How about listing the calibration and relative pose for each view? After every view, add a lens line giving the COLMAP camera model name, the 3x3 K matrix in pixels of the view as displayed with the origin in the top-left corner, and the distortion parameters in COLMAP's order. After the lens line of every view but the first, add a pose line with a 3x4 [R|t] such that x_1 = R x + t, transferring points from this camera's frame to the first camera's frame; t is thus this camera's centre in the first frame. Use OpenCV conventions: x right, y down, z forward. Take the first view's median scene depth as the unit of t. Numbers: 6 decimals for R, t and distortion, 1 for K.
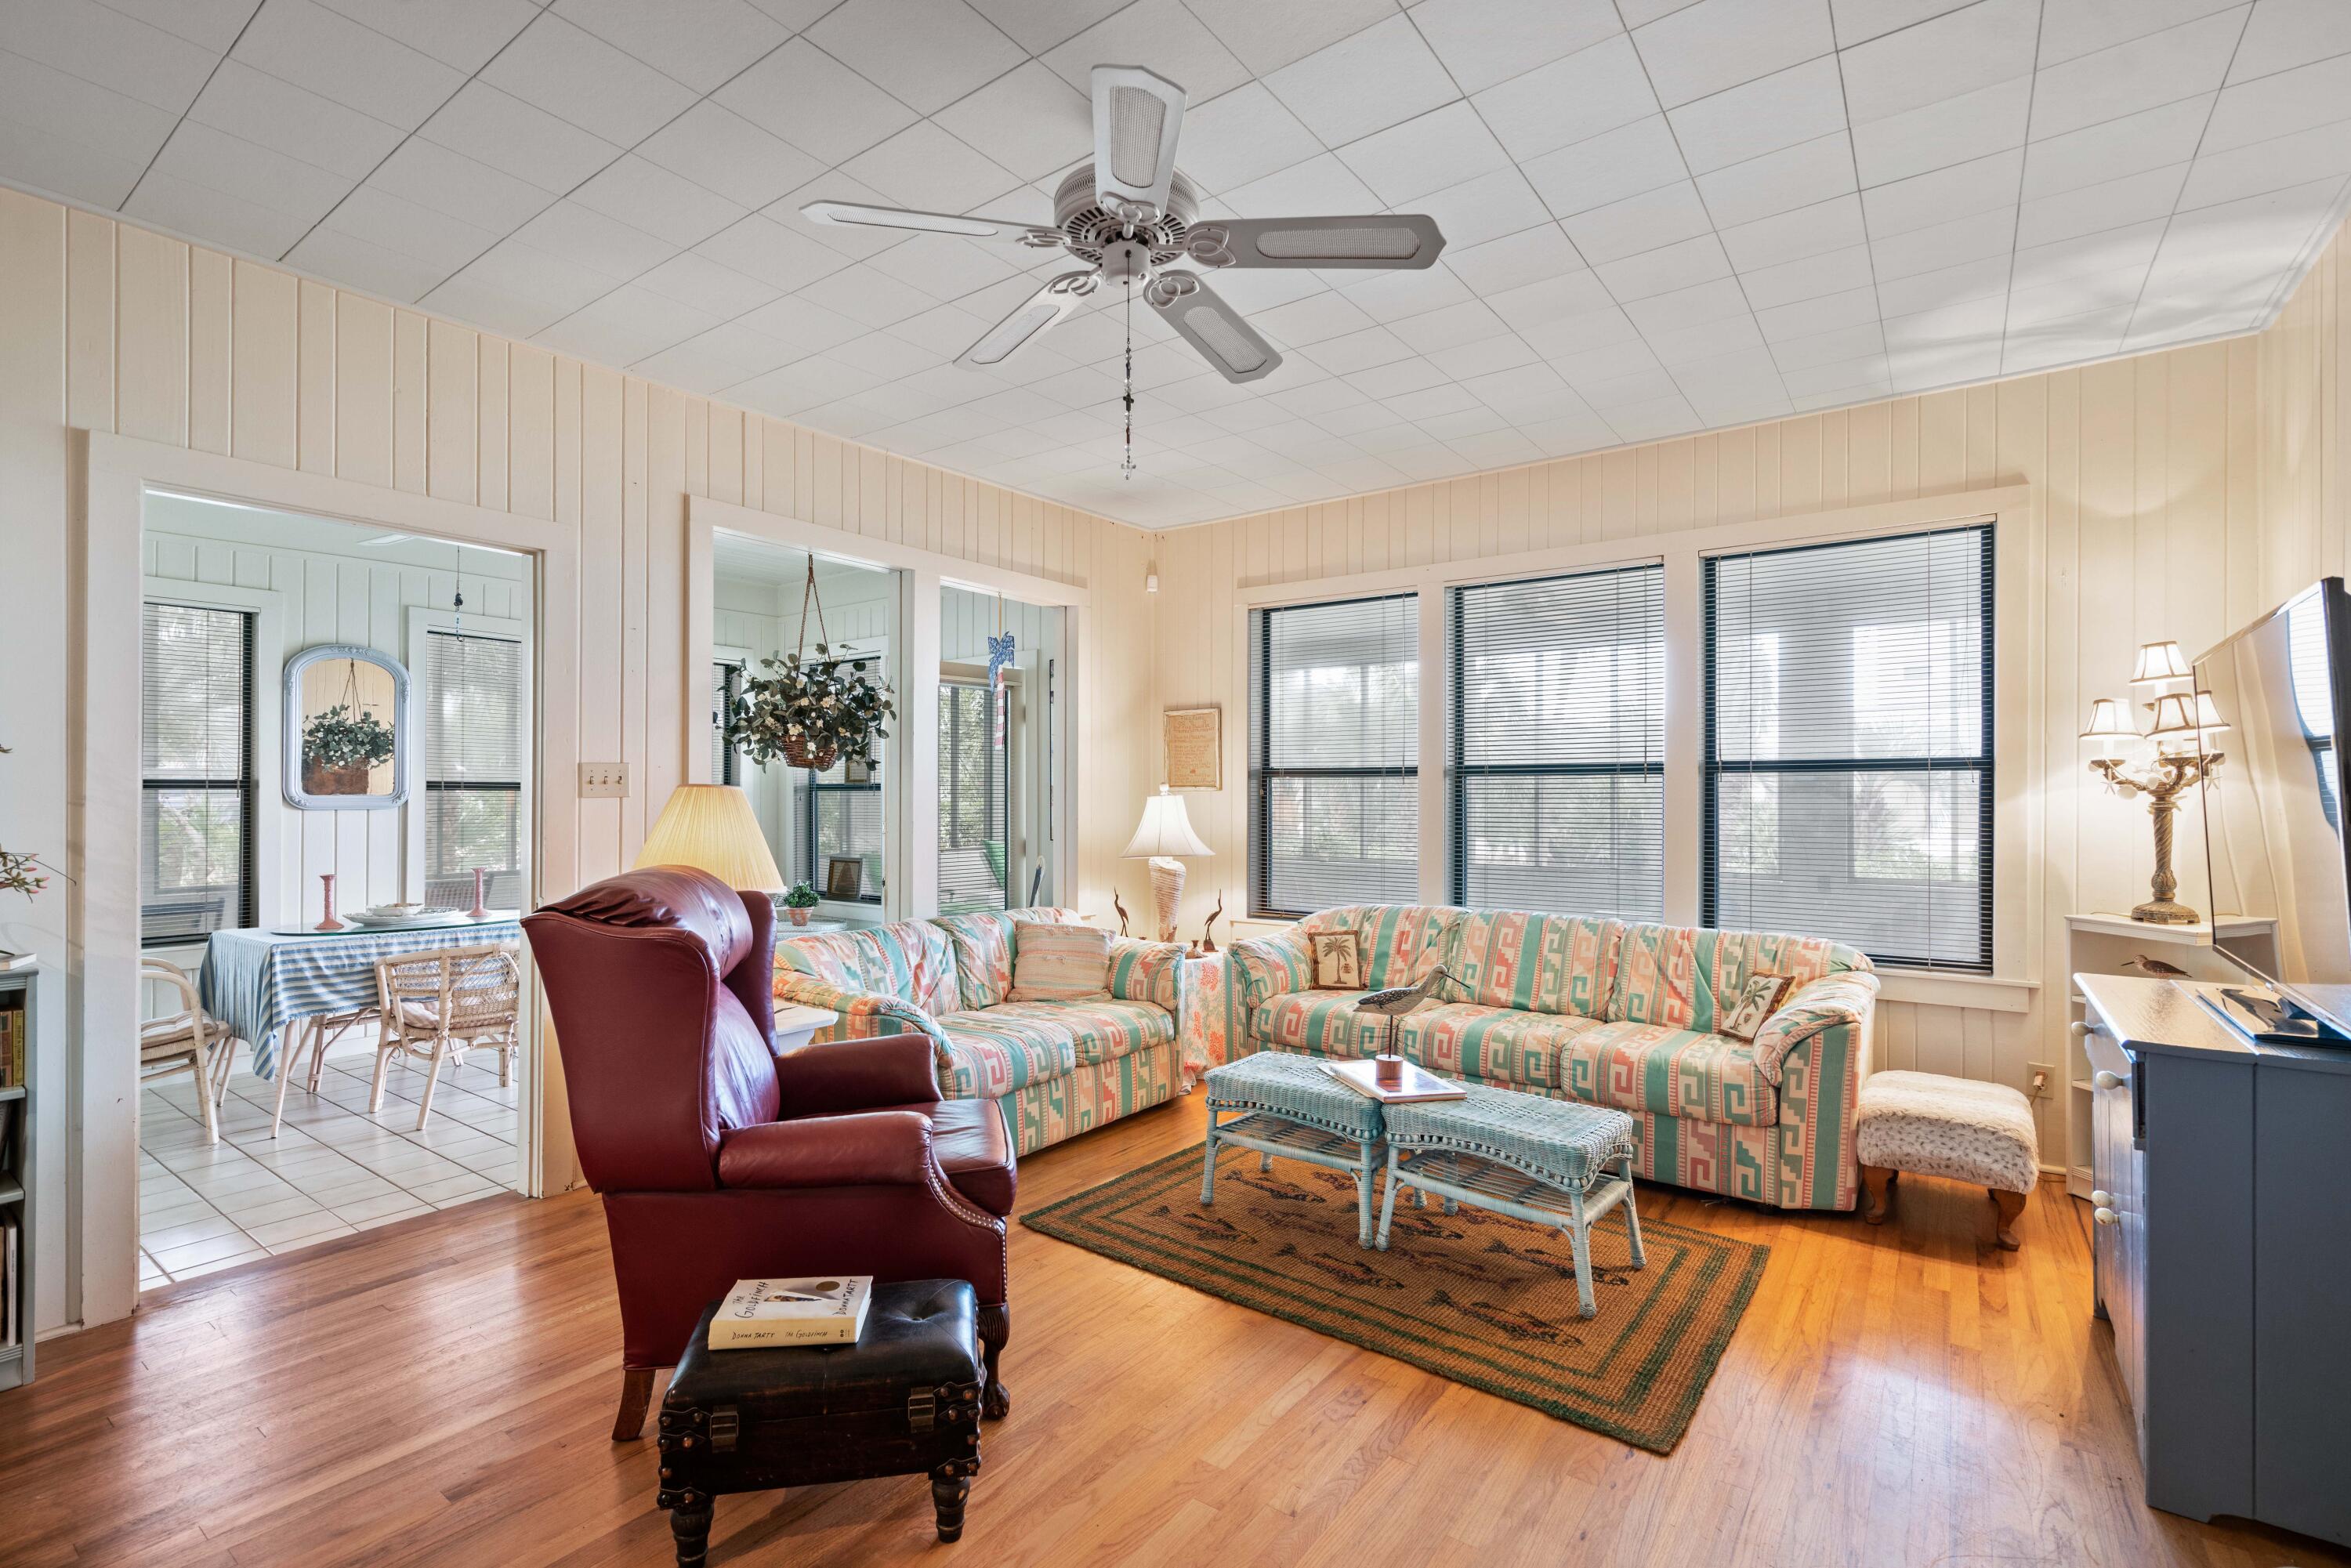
lens RADIAL K [[1072.1, 0, 1164.6], [0, 1072.1, 793.8], [0, 0, 1]] dist [-0.004232, 0.005052]
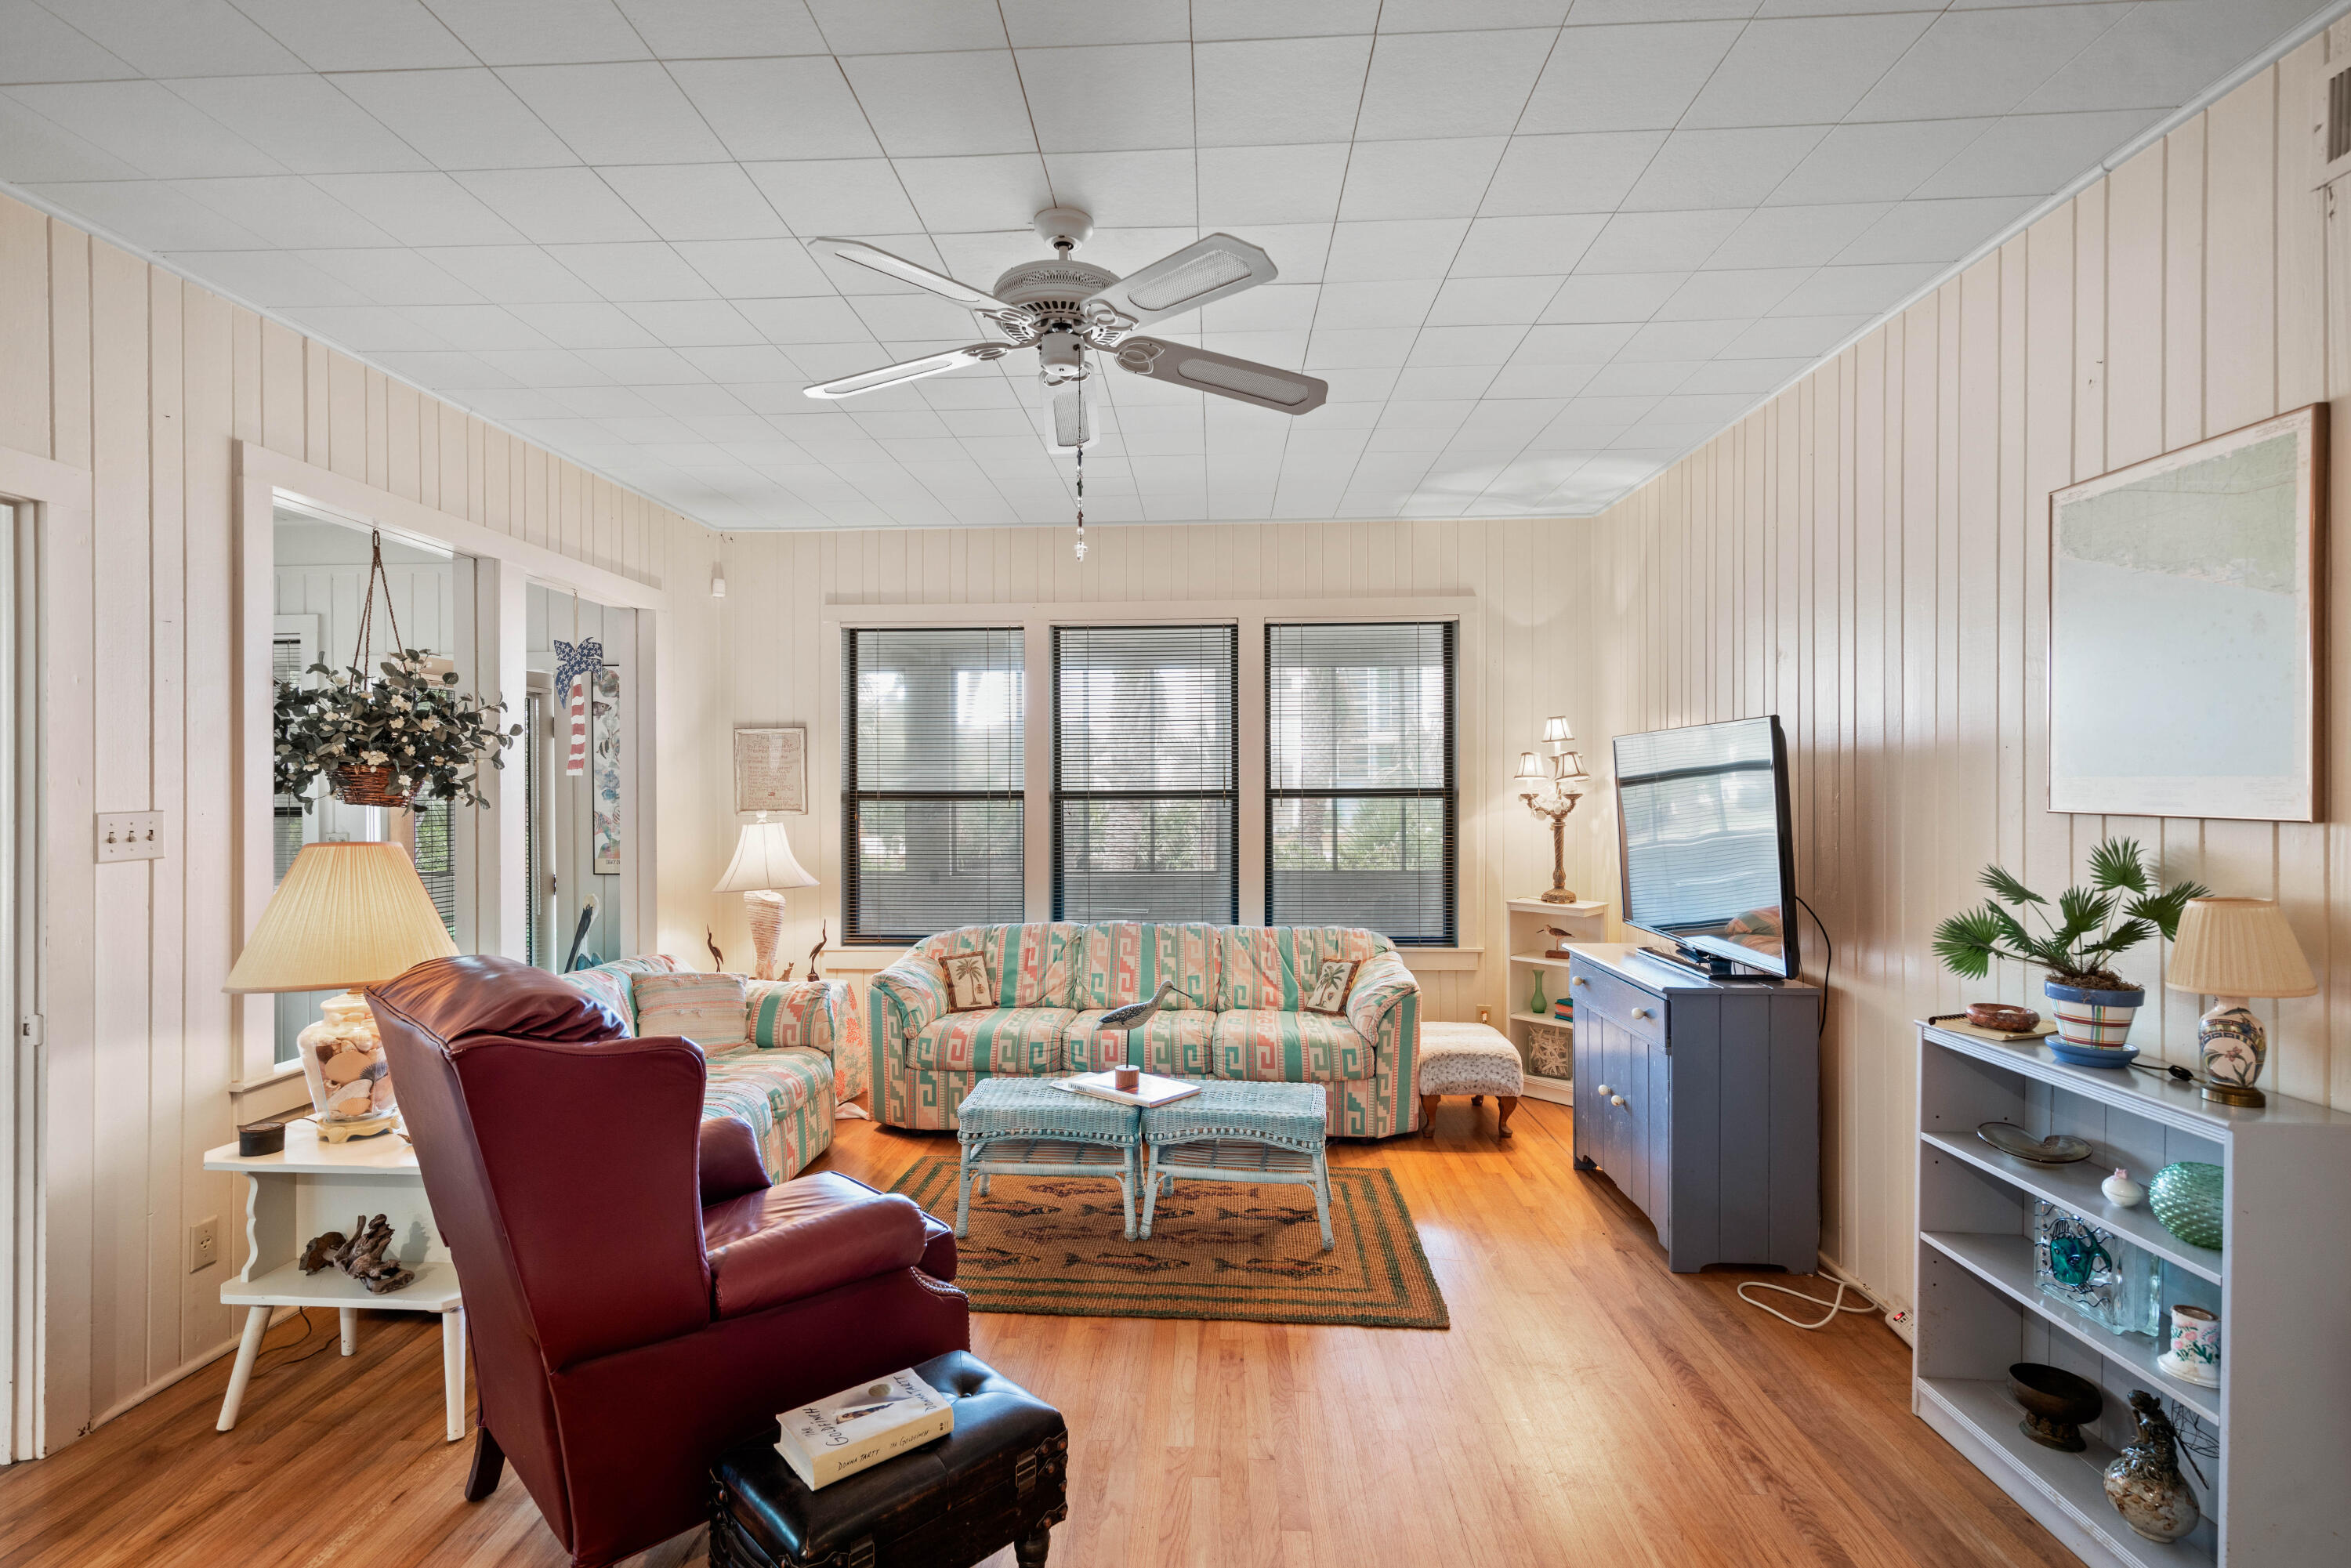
lens RADIAL K [[1092.7, 0, 1163.5], [0, 1092.7, 795.8], [0, 0, 1]] dist [-0.006673, 0.002580]
pose [[0.832536, -0.008363, 0.553909, -0.338345], [0.004489, 0.999955, 0.008351, -0.040474], [-0.553953, -0.004466, 0.832536, 0.029192]]
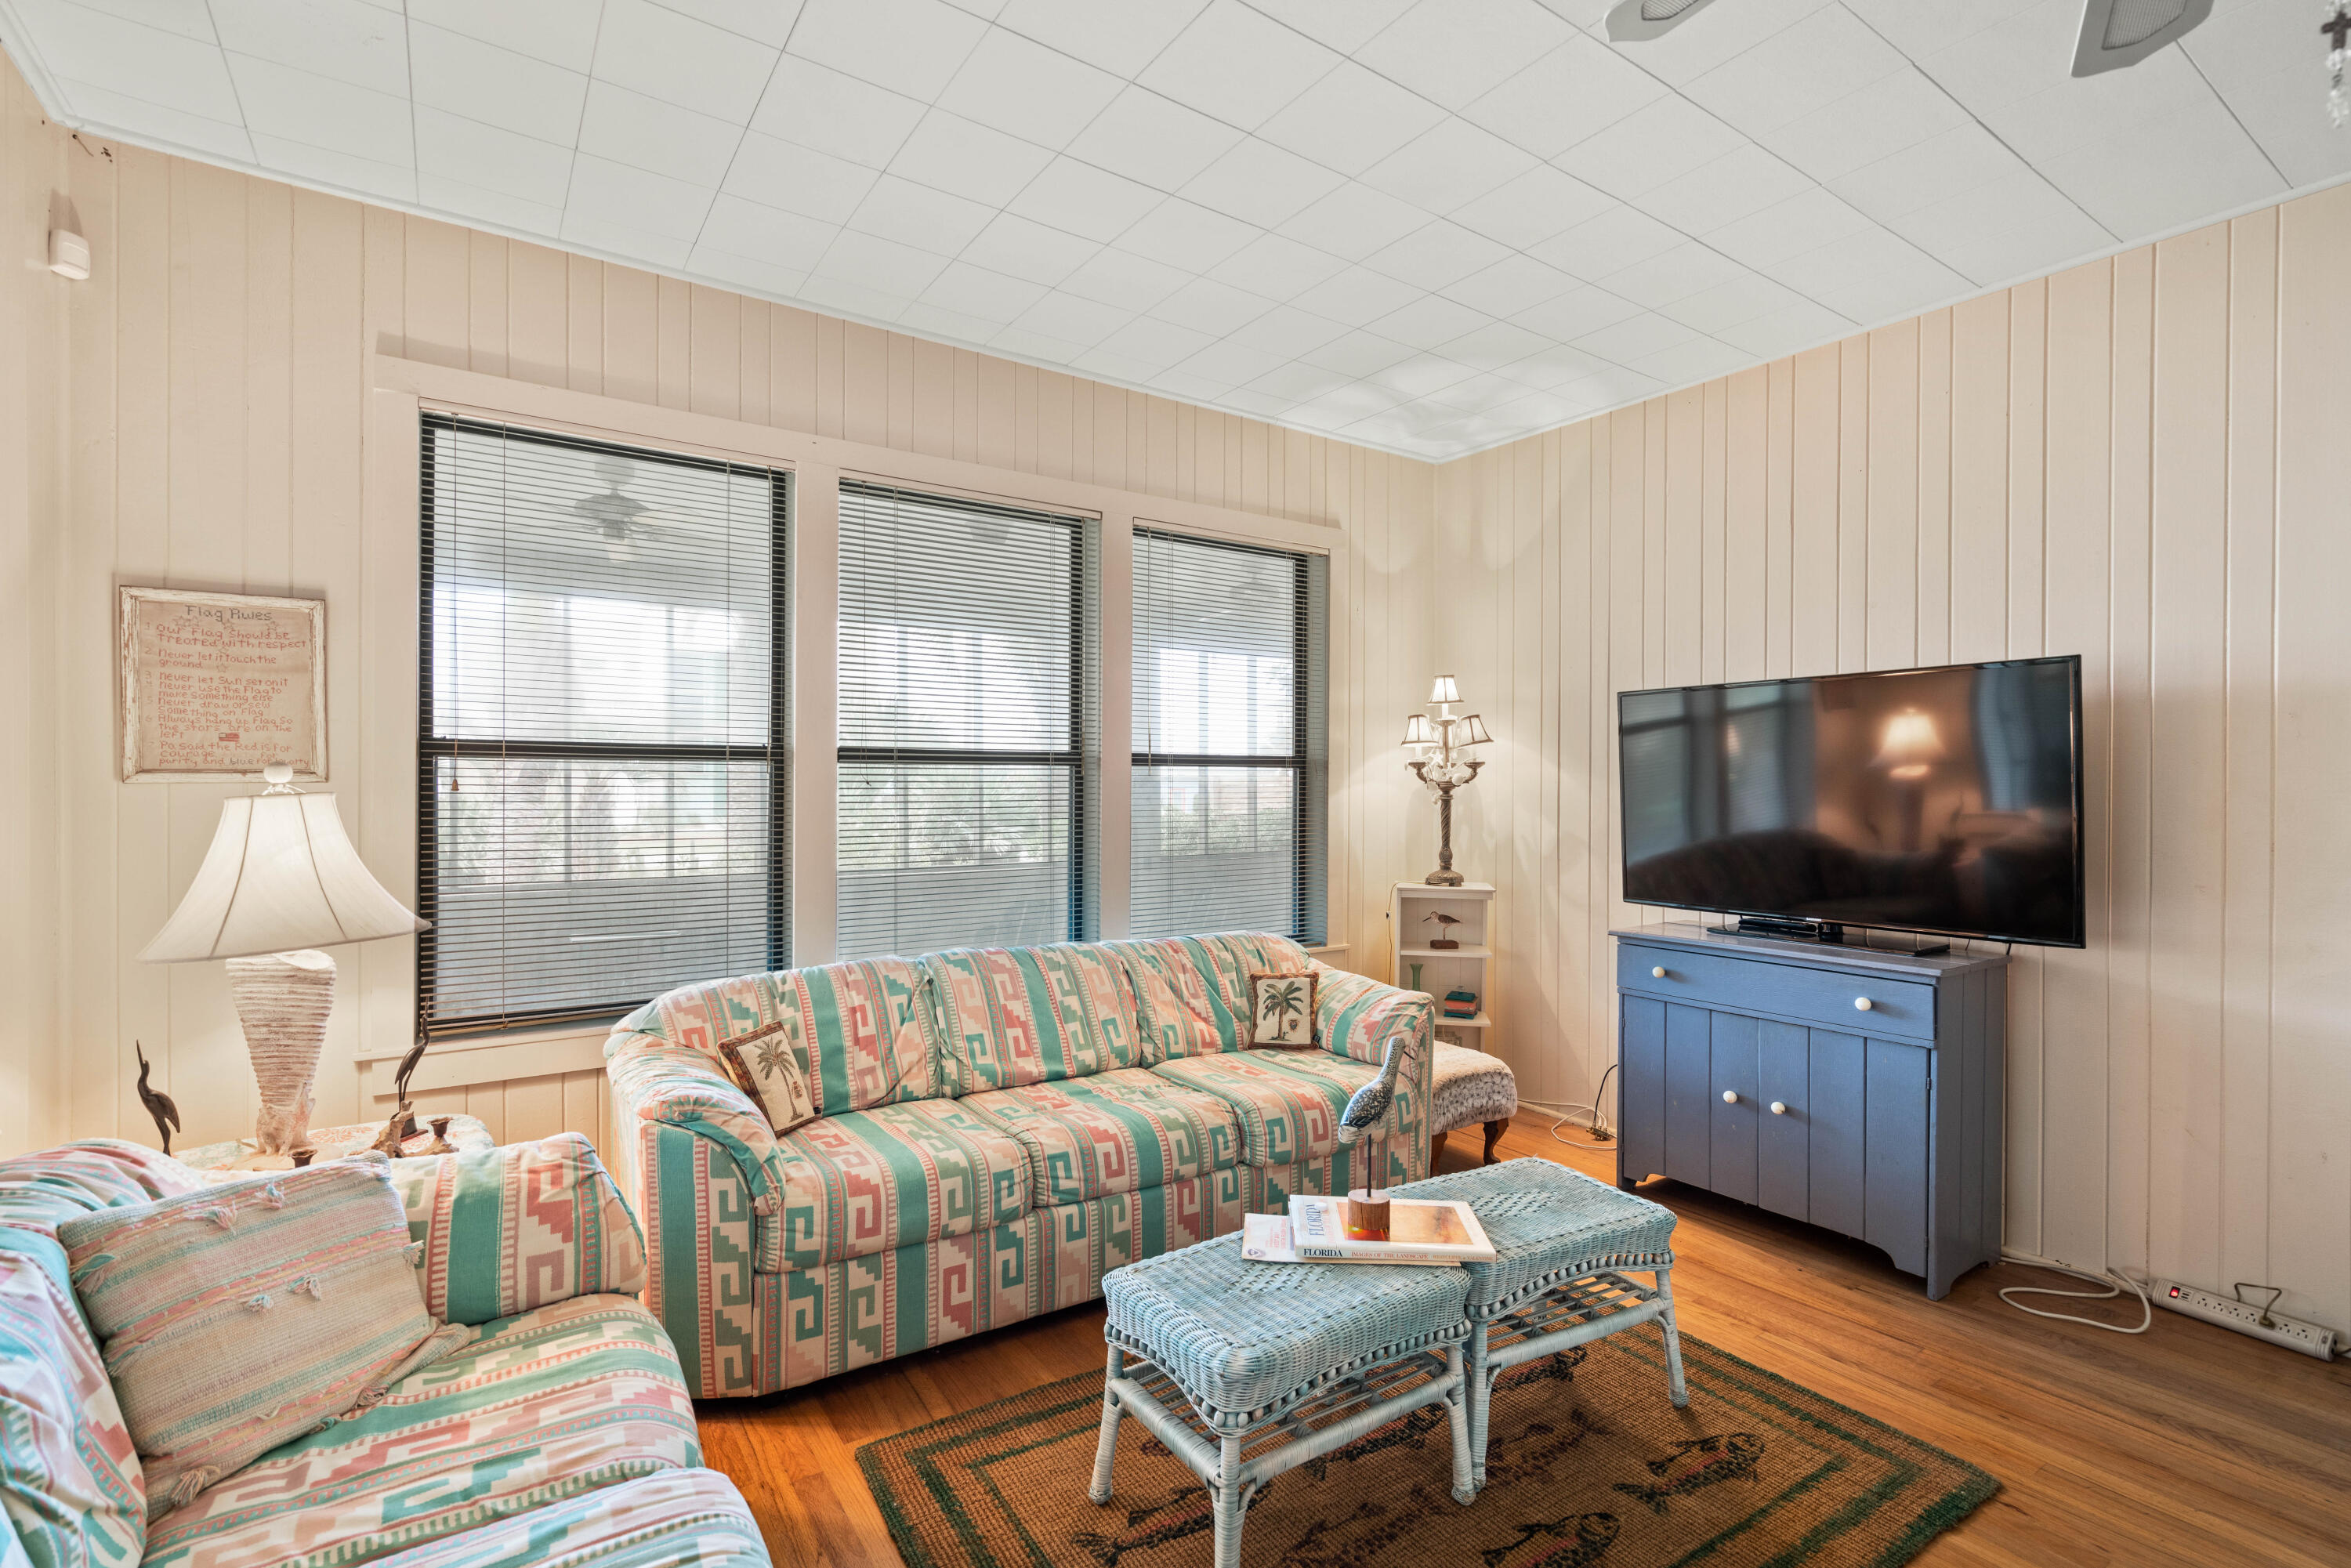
lens RADIAL K [[1072.1, 0, 1162.3], [0, 1072.1, 787.7], [0, 0, 1]] dist [-0.004232, 0.005052]
pose [[0.341663, -0.002009, 0.939820, -0.391177], [-0.002622, 0.999992, 0.003091, -0.003988], [-0.939819, -0.003520, 0.341655, 0.783248]]
